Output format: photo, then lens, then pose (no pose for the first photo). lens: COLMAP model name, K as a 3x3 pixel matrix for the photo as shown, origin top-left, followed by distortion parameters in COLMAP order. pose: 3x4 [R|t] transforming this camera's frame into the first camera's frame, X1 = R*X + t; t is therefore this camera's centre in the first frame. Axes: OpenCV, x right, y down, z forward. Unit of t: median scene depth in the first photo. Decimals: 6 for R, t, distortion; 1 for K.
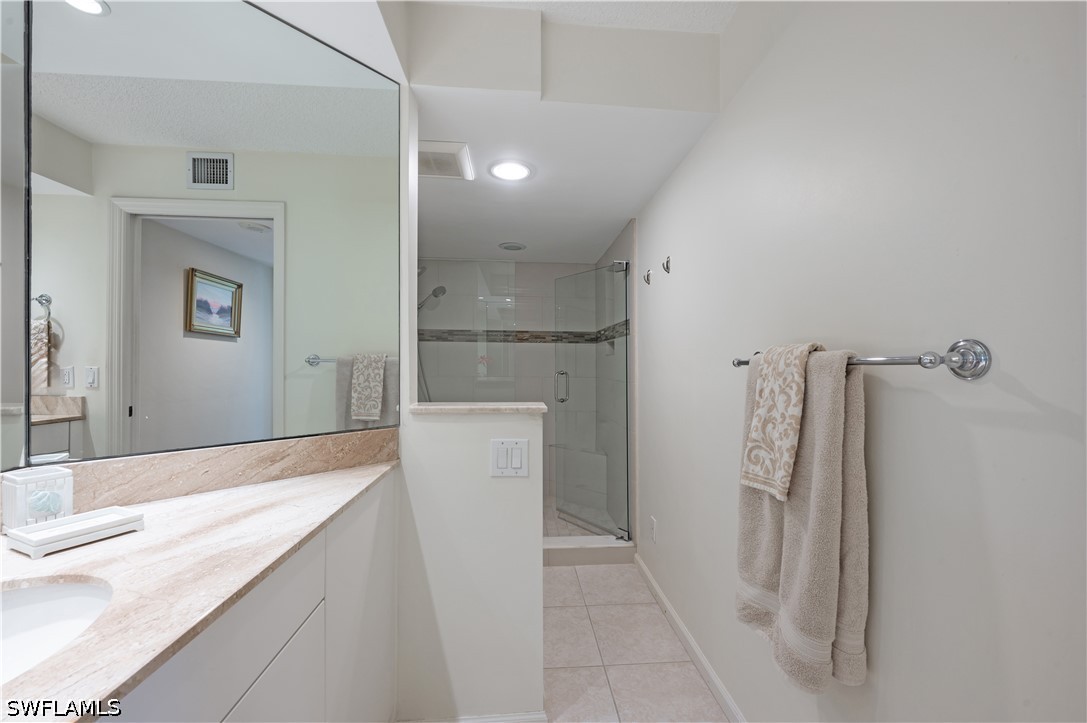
lens RADIAL K [[438.1, 0, 541.6], [0, 438.1, 365.3], [0, 0, 1]] dist [0.000061, 0.000269]
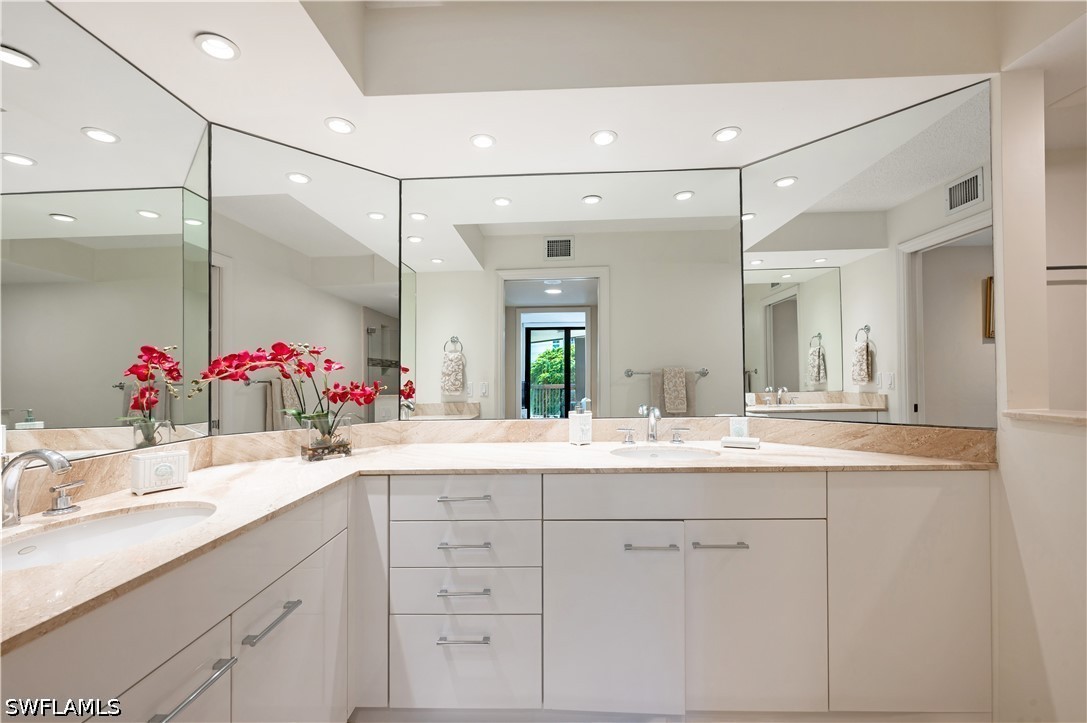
lens RADIAL K [[438.1, 0, 544.1], [0, 438.1, 370.5], [0, 0, 1]] dist [0.000061, 0.000269]
pose [[-0.100062, -0.019312, -0.994794, 0.451926], [0.017729, 0.999618, -0.021189, 0.005471], [0.994823, -0.019757, -0.099681, 0.059186]]
